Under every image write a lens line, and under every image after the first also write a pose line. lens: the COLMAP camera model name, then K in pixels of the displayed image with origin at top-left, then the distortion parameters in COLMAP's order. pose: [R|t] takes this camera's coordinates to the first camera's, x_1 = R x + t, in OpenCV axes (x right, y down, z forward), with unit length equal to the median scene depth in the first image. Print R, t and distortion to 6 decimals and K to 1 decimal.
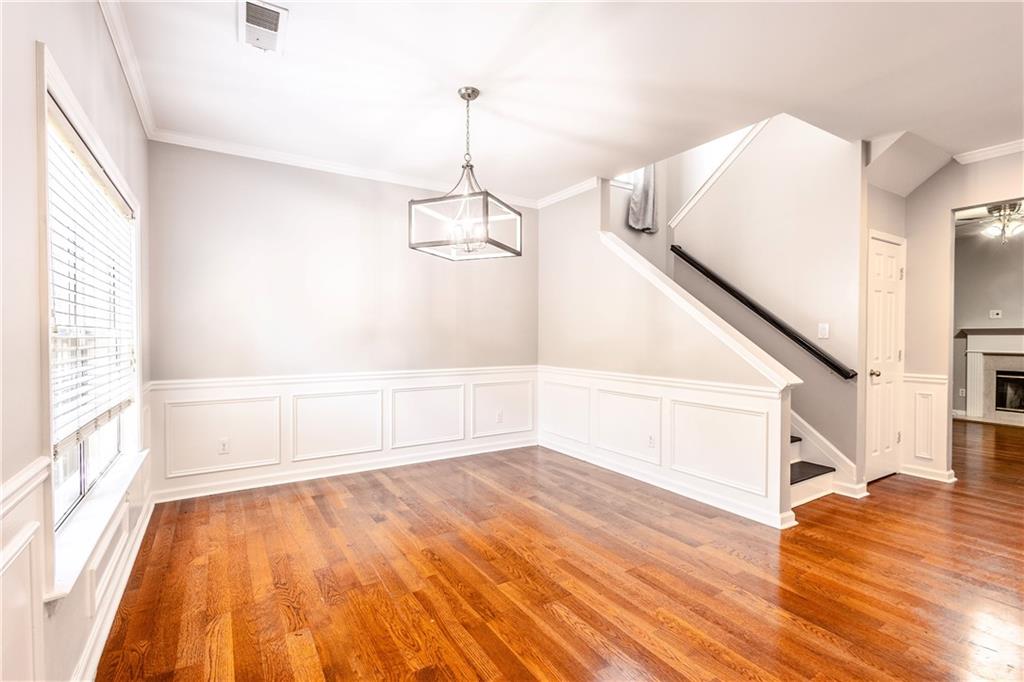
lens RADIAL K [[467.0, 0, 512.2], [0, 467.0, 339.2], [0, 0, 1]] dist [0.006284, 0.000046]
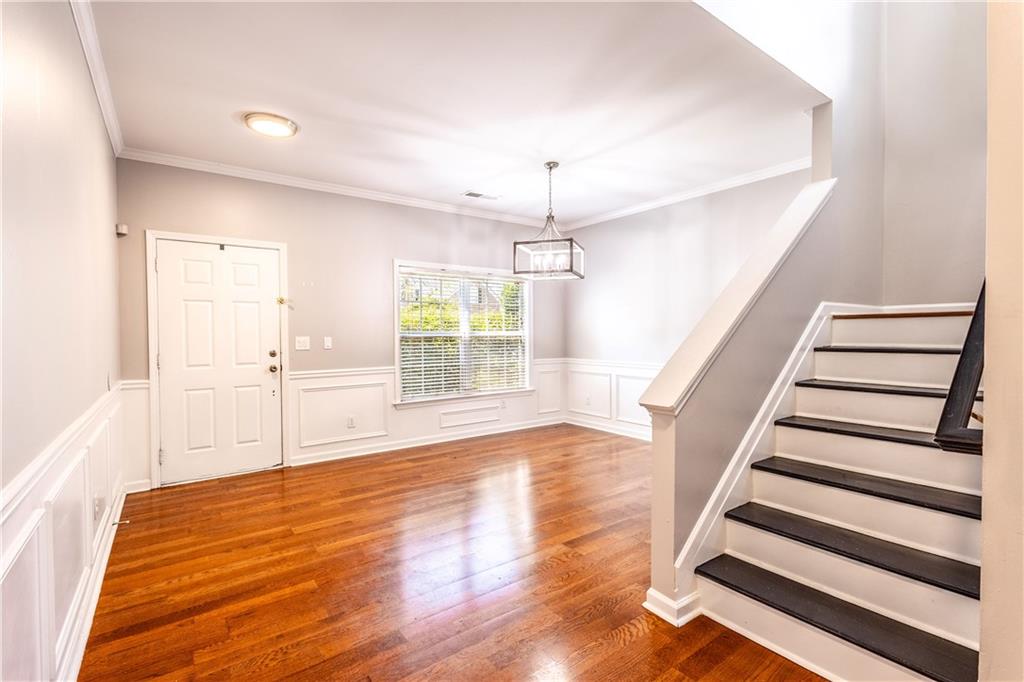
lens RADIAL K [[467.0, 0, 512.5], [0, 467.0, 338.4], [0, 0, 1]] dist [0.006284, 0.000046]
pose [[0.092163, 0.019628, -0.995550, 1.319830], [-0.014657, 0.999724, 0.018354, -0.021485], [0.995636, 0.012900, 0.092425, 0.749499]]
